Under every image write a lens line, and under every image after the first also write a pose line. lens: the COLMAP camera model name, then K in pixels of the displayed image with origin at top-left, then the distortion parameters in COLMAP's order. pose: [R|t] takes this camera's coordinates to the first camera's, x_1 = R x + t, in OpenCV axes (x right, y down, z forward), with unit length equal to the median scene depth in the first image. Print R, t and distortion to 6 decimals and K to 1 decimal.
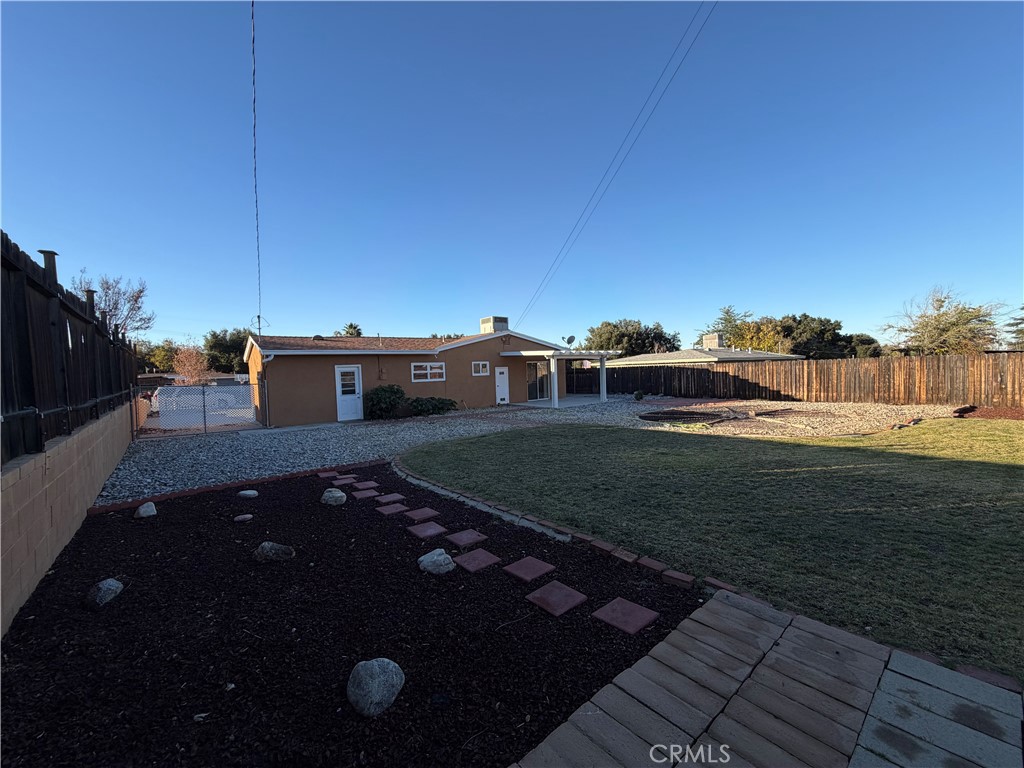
lens RADIAL K [[414.4, 0, 510.3], [0, 414.4, 385.0], [0, 0, 1]] dist [-0.000819, 0.000074]
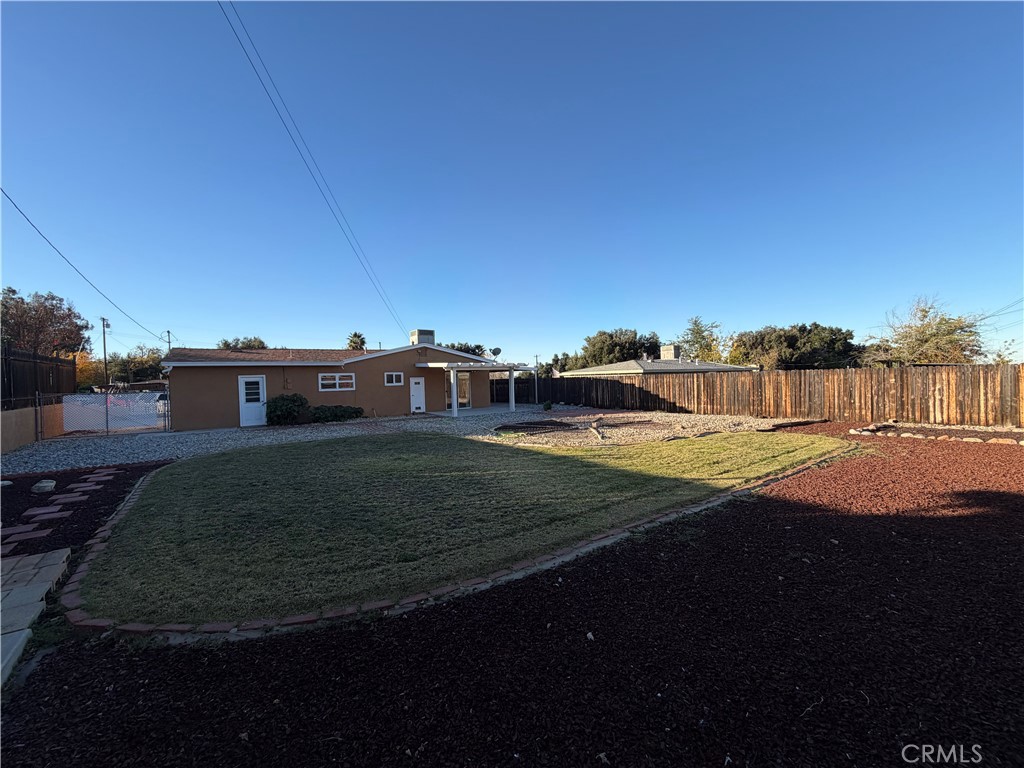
lens RADIAL K [[414.4, 0, 510.3], [0, 414.4, 385.0], [0, 0, 1]] dist [-0.000819, 0.000074]
pose [[0.998281, 0.008147, -0.058039, 0.288383], [-0.009244, 0.999783, -0.018658, -0.006777], [0.057874, 0.019163, 0.998140, -0.045885]]
